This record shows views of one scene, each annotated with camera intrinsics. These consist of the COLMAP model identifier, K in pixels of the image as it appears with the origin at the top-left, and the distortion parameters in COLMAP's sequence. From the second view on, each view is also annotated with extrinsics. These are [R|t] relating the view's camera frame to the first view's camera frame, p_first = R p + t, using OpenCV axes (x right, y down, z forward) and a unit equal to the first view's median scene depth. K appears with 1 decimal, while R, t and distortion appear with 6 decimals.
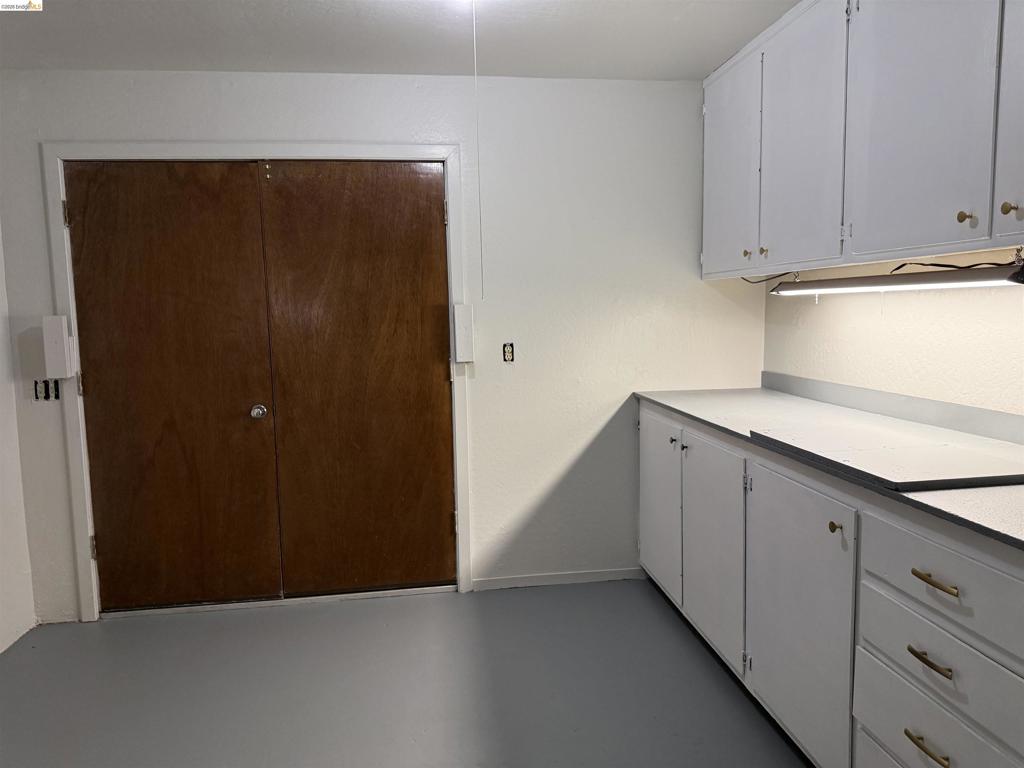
lens RADIAL K [[731.6, 0, 512.0], [0, 731.6, 384.0], [0, 0, 1]] dist [0.207616, -0.000799]
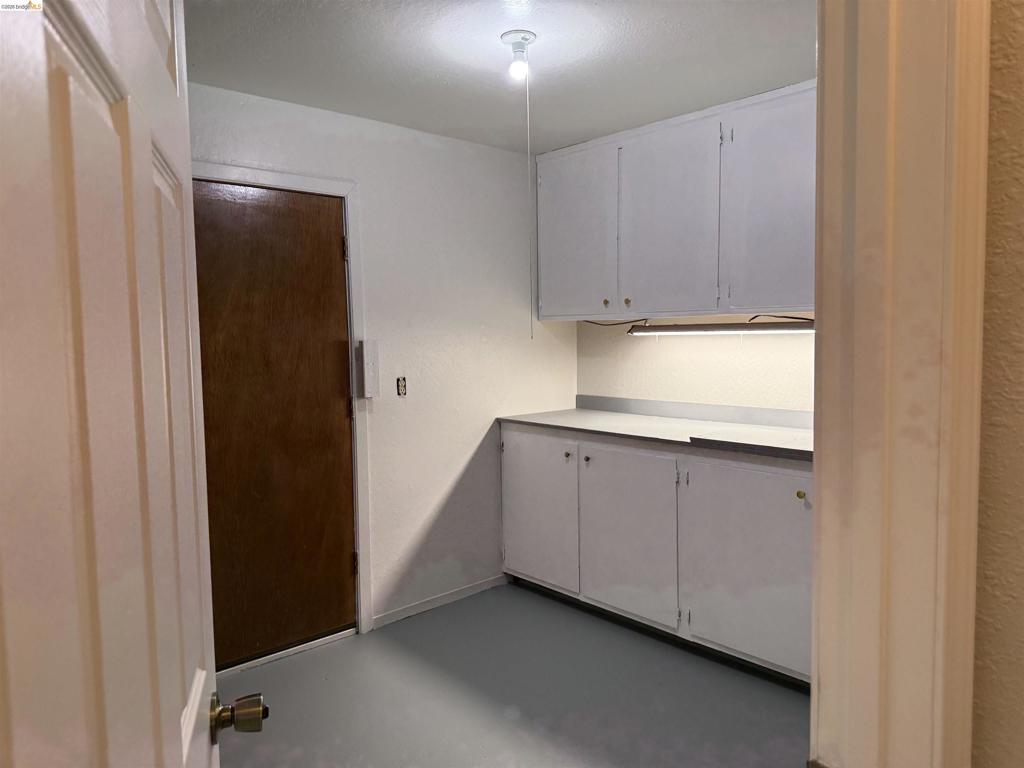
lens RADIAL K [[731.6, 0, 512.0], [0, 731.6, 384.0], [0, 0, 1]] dist [0.207616, -0.000799]
pose [[0.827682, -0.033085, 0.560222, -0.458351], [0.056400, 0.998111, -0.024381, -0.012198], [-0.558357, 0.051776, 0.827984, 0.054692]]
